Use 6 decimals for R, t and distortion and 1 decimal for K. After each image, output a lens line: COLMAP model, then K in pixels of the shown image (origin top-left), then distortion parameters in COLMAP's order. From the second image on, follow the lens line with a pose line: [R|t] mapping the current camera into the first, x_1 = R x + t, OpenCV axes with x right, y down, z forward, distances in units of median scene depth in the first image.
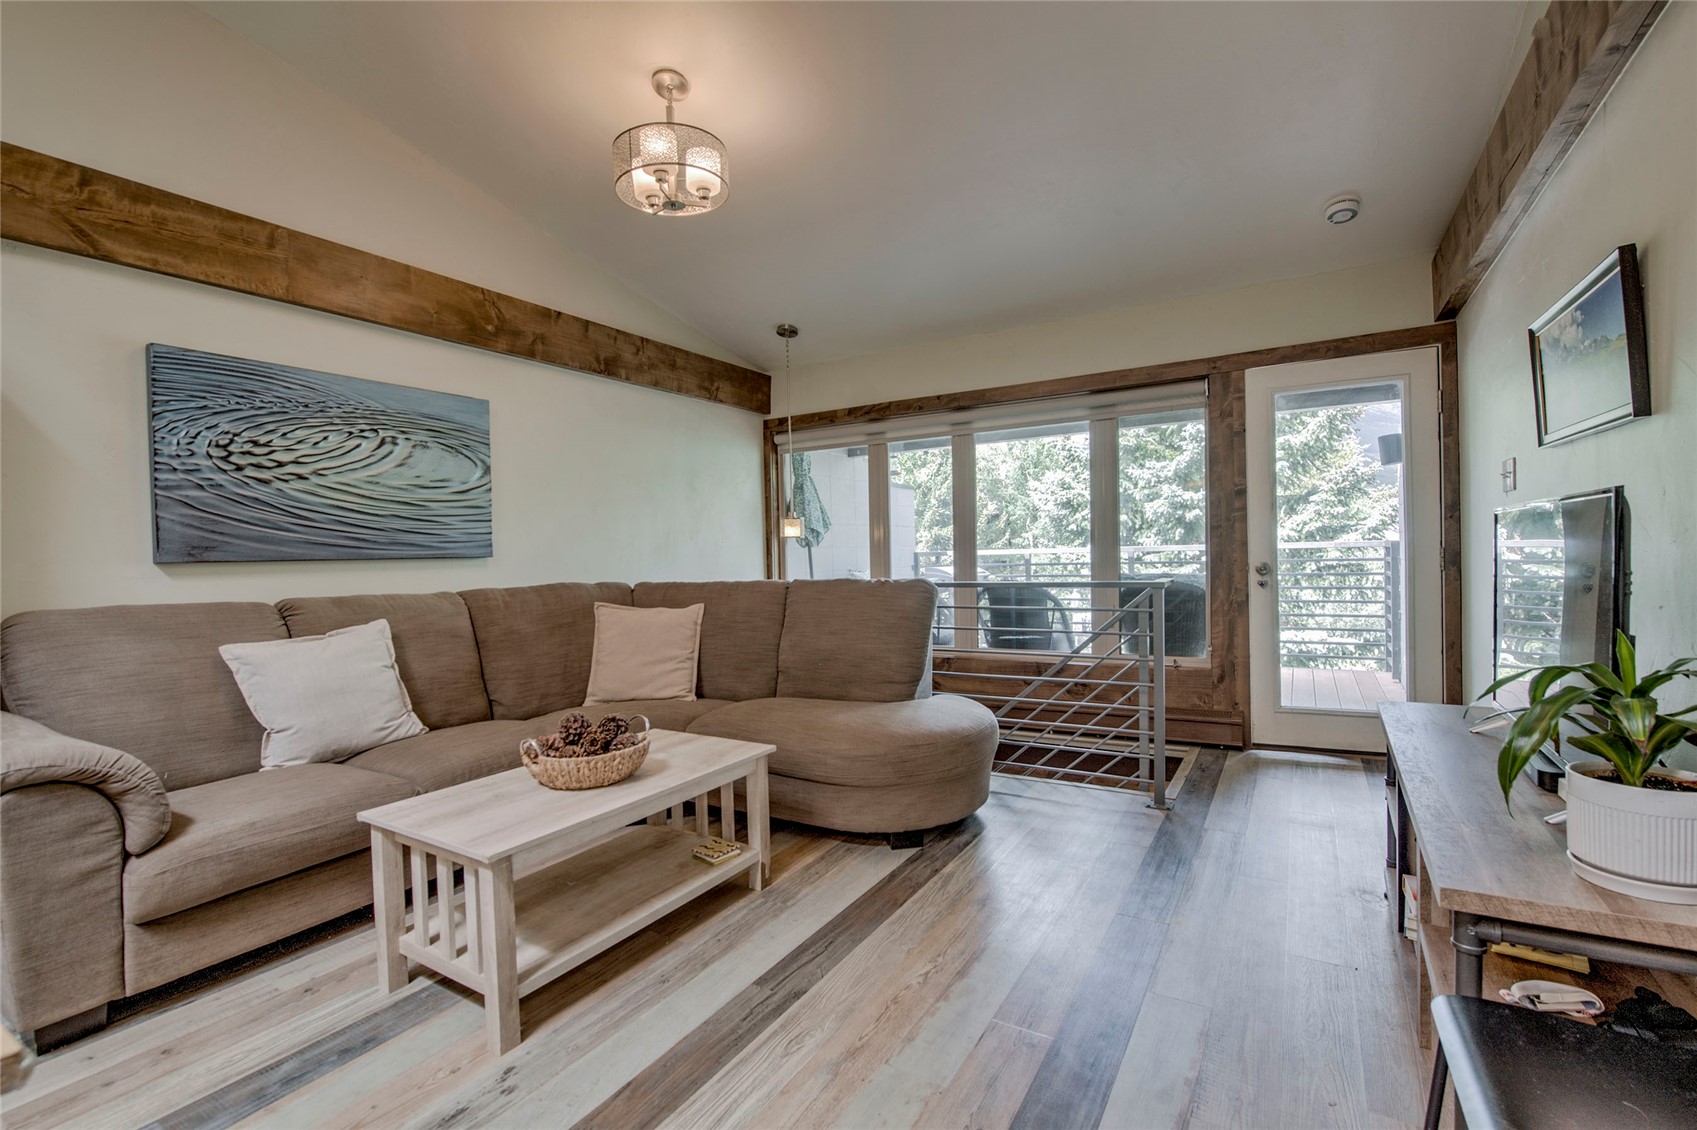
lens RADIAL K [[746.5, 0, 855.7], [0, 746.5, 562.9], [0, 0, 1]] dist [-0.017718, -0.000950]
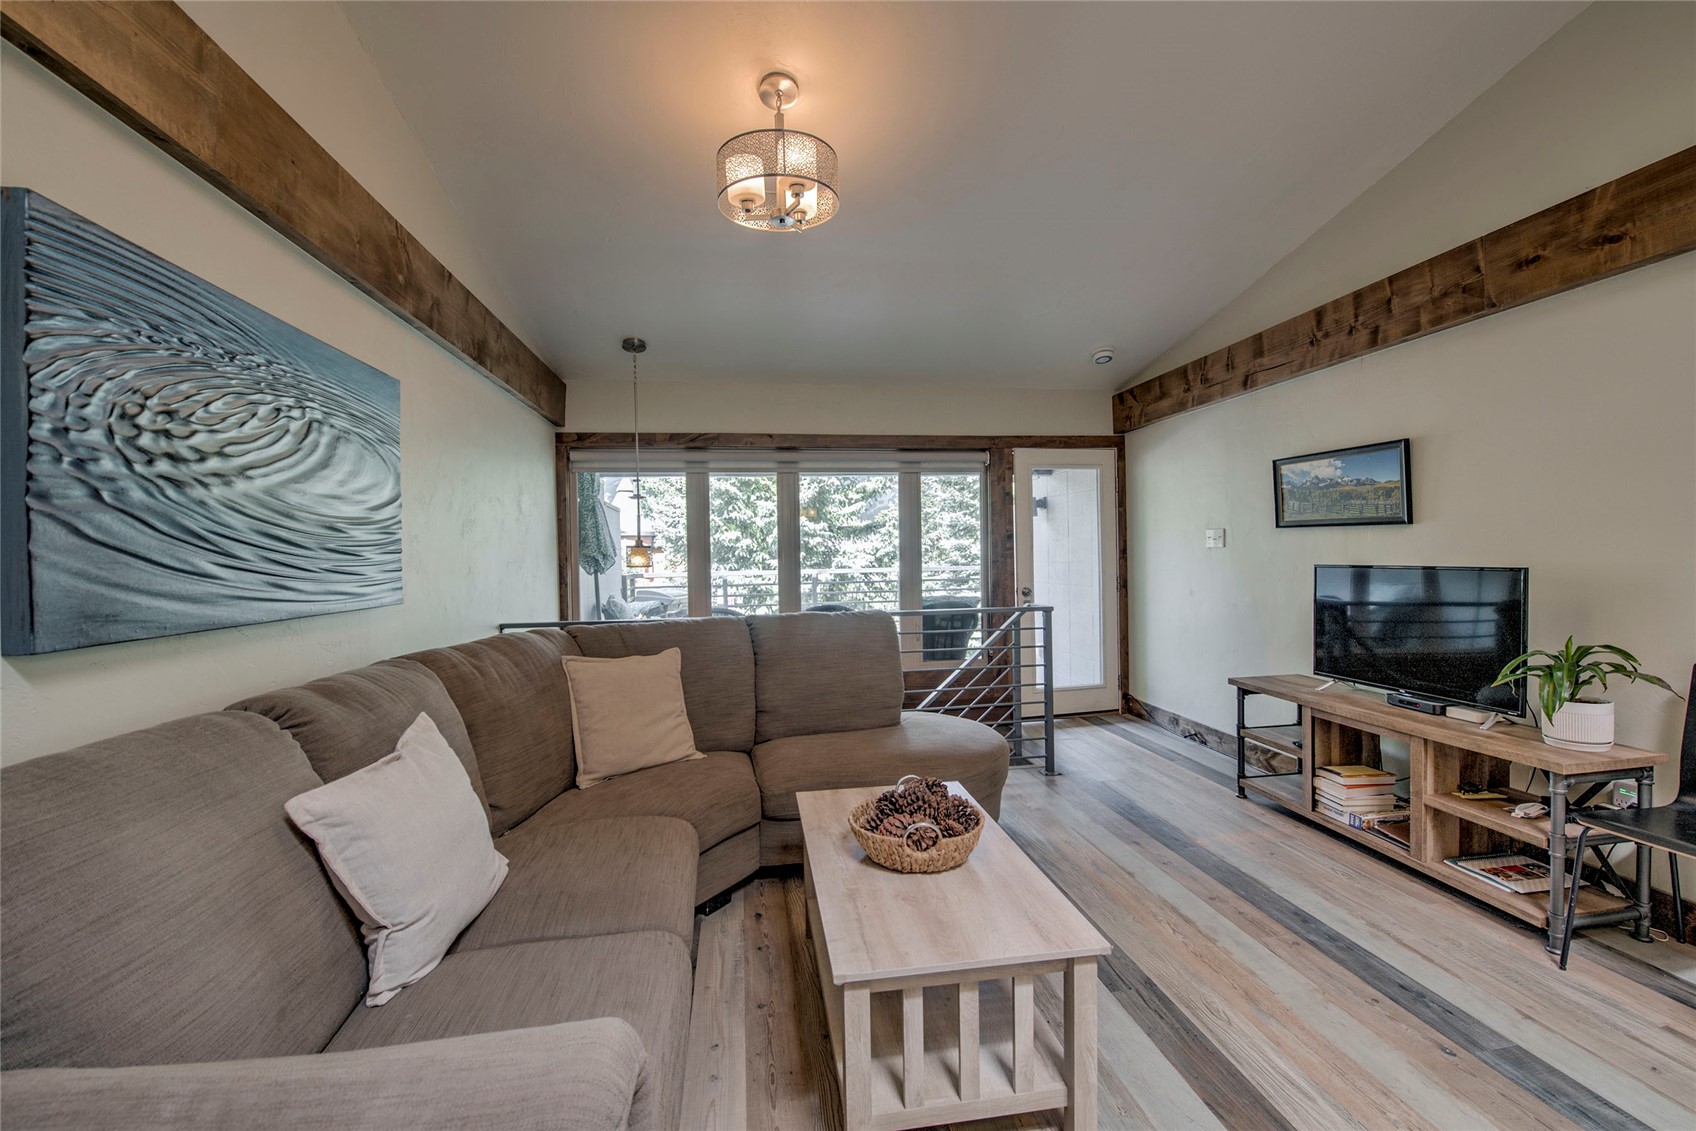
lens RADIAL K [[687.4, 0, 851.2], [0, 687.4, 556.3], [0, 0, 1]] dist [-0.017008, -0.002227]
pose [[0.769875, 0.009757, 0.638120, -0.573275], [0.007338, 0.999682, -0.024139, -0.033285], [-0.638153, 0.023267, 0.769558, 0.234710]]
